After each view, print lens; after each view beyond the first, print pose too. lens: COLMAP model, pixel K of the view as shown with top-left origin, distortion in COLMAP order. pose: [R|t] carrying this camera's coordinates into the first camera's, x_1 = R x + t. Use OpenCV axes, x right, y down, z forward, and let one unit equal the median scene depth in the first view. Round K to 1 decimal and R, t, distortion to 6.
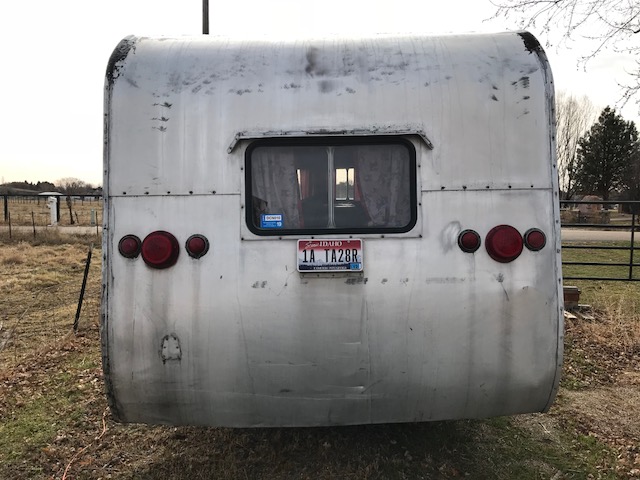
lens RADIAL K [[524.9, 0, 320.1], [0, 524.9, 241.5], [0, 0, 1]] dist [0.015475, -0.010001]
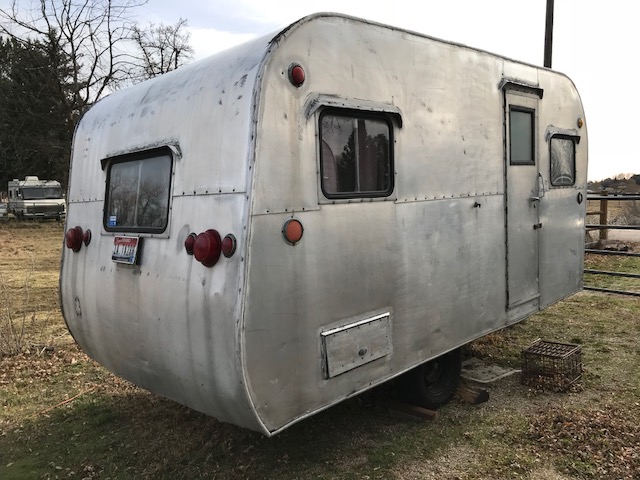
lens RADIAL K [[524.9, 0, 320.6], [0, 524.9, 241.6], [0, 0, 1]] dist [0.015475, -0.010001]
pose [[0.709839, 0.046412, -0.702833, 1.194058], [-0.043693, 0.998807, 0.021828, -0.039169], [0.703007, 0.015215, 0.711020, 0.434006]]
